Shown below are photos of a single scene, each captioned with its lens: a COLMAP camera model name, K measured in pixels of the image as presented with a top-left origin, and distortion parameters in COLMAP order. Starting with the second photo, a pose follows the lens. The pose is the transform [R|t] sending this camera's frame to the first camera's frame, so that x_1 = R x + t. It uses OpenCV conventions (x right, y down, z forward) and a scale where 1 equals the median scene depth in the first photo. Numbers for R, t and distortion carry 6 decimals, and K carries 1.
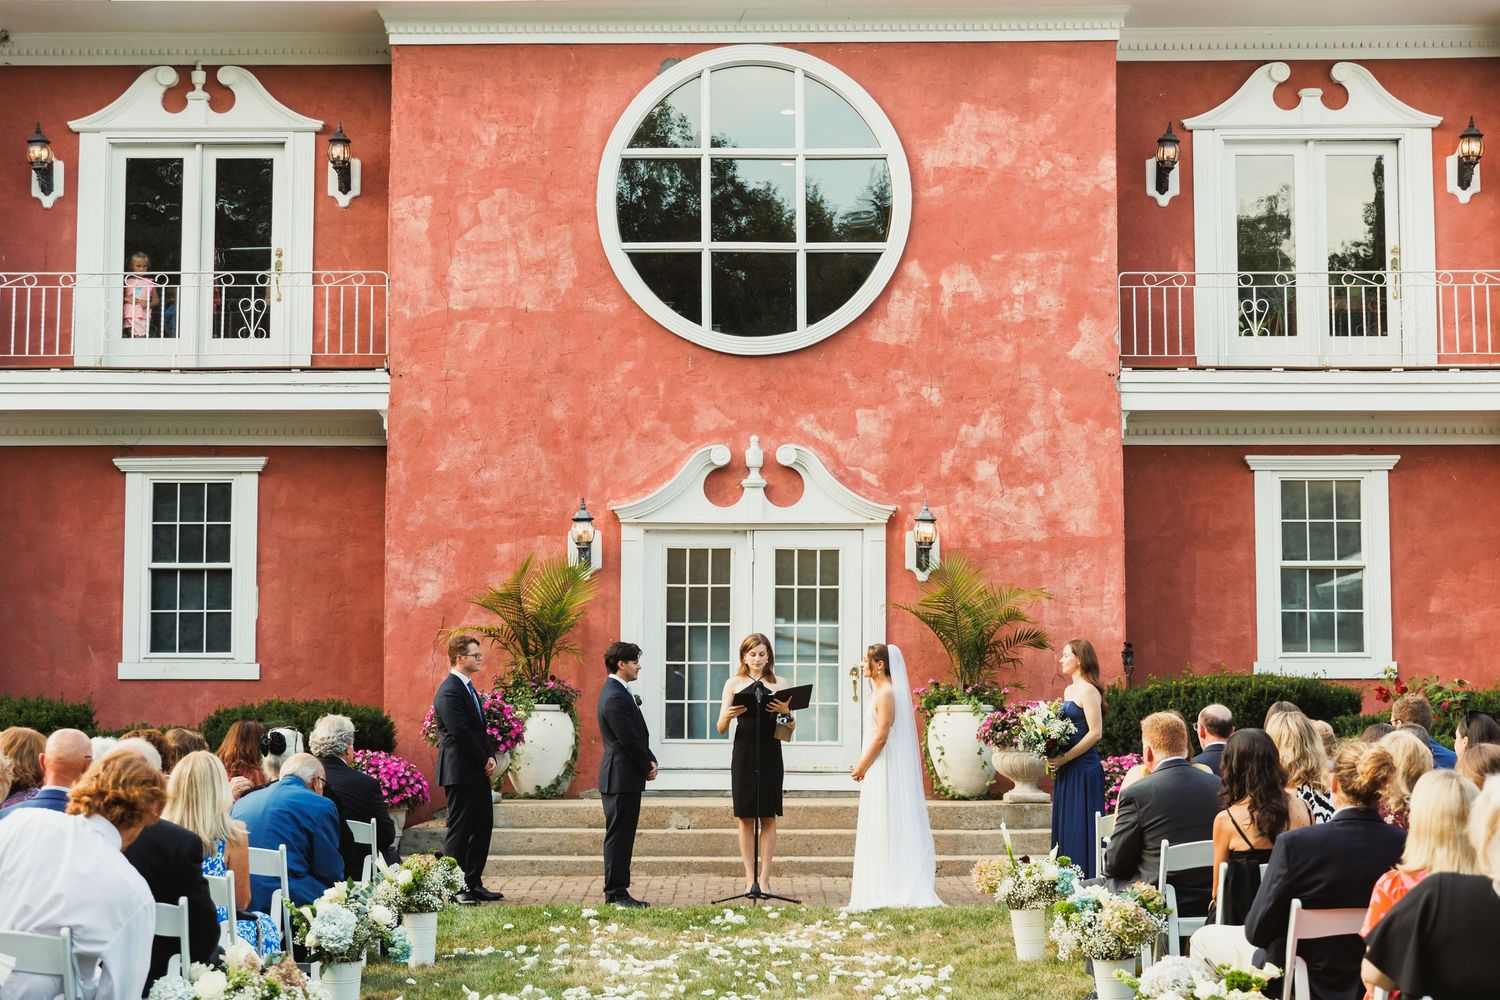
lens RADIAL K [[3497.2, 0, 740.1], [0, 3497.2, 370.2], [0, 0, 1]] dist [0.014160, 0.000000]
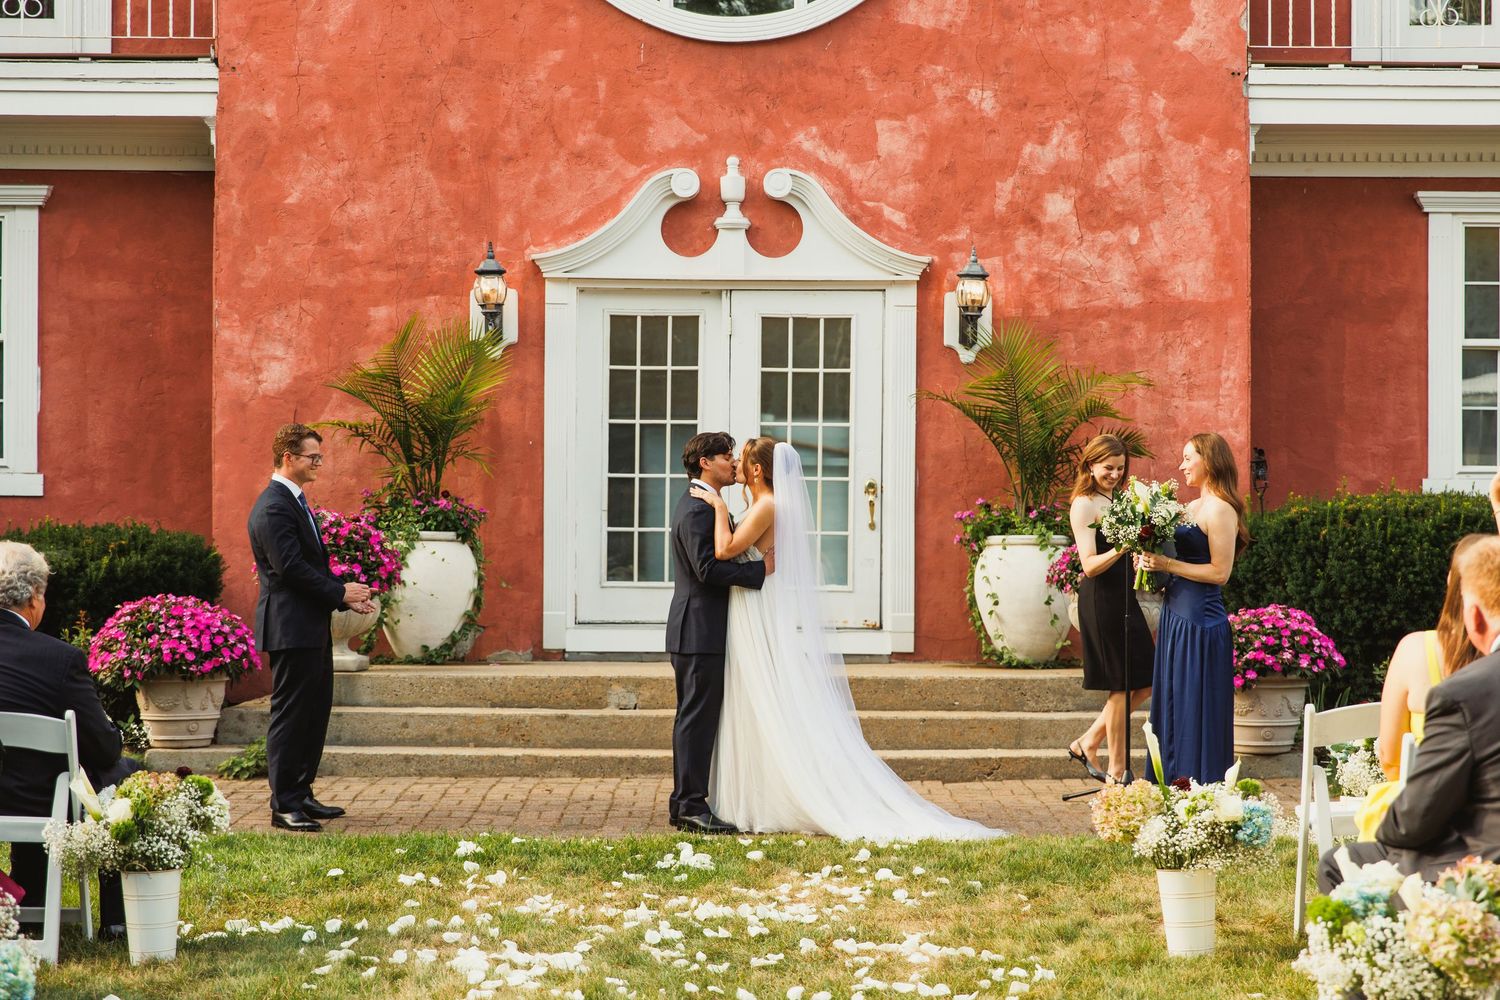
lens RADIAL K [[2561.5, 0, 750.7], [0, 2561.5, 492.8], [0, 0, 1]] dist [0.014910, 0.000000]
pose [[0.999977, 0.004751, 0.004776, 0.005491], [-0.005063, 0.997698, 0.067629, 0.051656], [-0.004444, -0.067652, 0.997699, 0.476510]]
